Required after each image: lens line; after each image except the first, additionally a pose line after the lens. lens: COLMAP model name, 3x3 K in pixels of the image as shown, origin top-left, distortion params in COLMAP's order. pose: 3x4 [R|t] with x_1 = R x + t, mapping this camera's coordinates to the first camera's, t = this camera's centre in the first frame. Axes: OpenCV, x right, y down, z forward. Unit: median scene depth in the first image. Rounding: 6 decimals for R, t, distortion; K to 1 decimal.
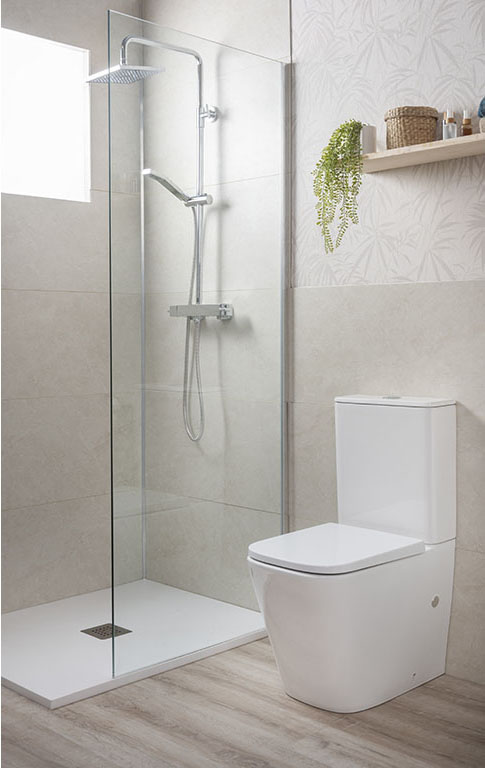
lens RADIAL K [[915.7, 0, 242.5], [0, 915.7, 384.0], [0, 0, 1]] dist [0.009665, -0.007523]
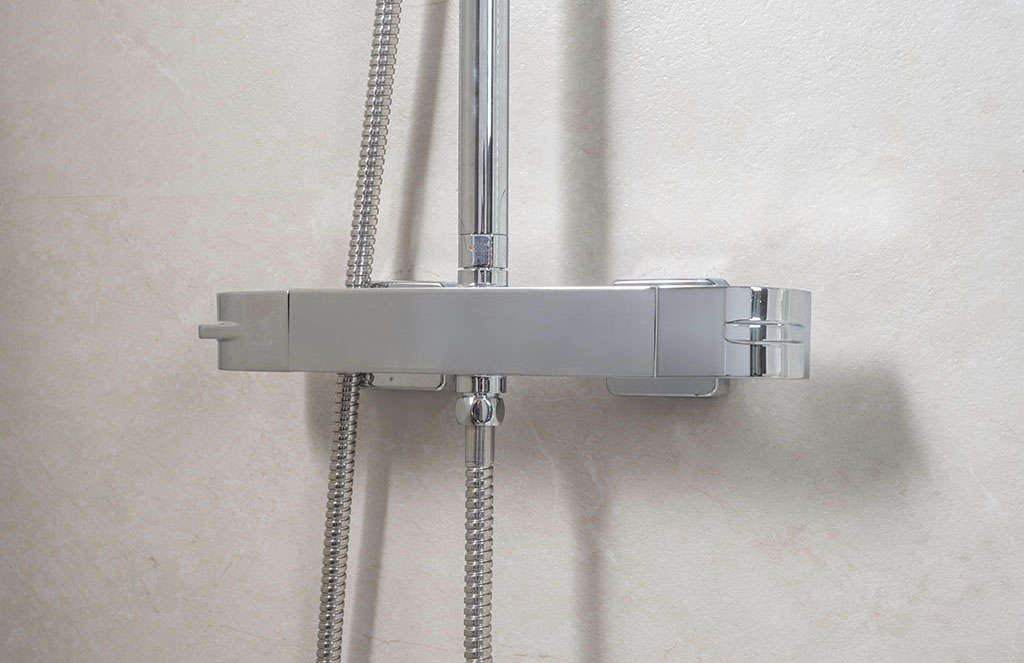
lens RADIAL K [[1541.9, 0, 512.0], [0, 1541.9, 331.5], [0, 0, 1]] dist [-0.005650, -0.021027]
pose [[0.943449, -0.012538, 0.331280, -0.122998], [0.022914, 0.999361, -0.027434, -0.078134], [-0.330724, 0.033473, 0.943134, 0.837417]]
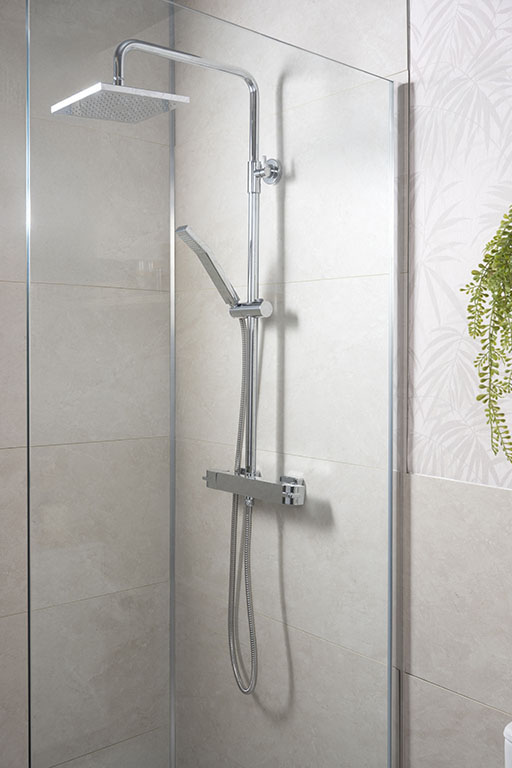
lens RADIAL K [[778.3, 0, 256.4], [0, 778.3, 363.9], [0, 0, 1]] dist [-0.005152, 0.002388]
pose [[0.996865, 0.004679, -0.078985, -0.002338], [-0.007238, 0.999457, -0.032150, -0.154184], [0.078791, 0.032621, 0.996357, 0.501240]]
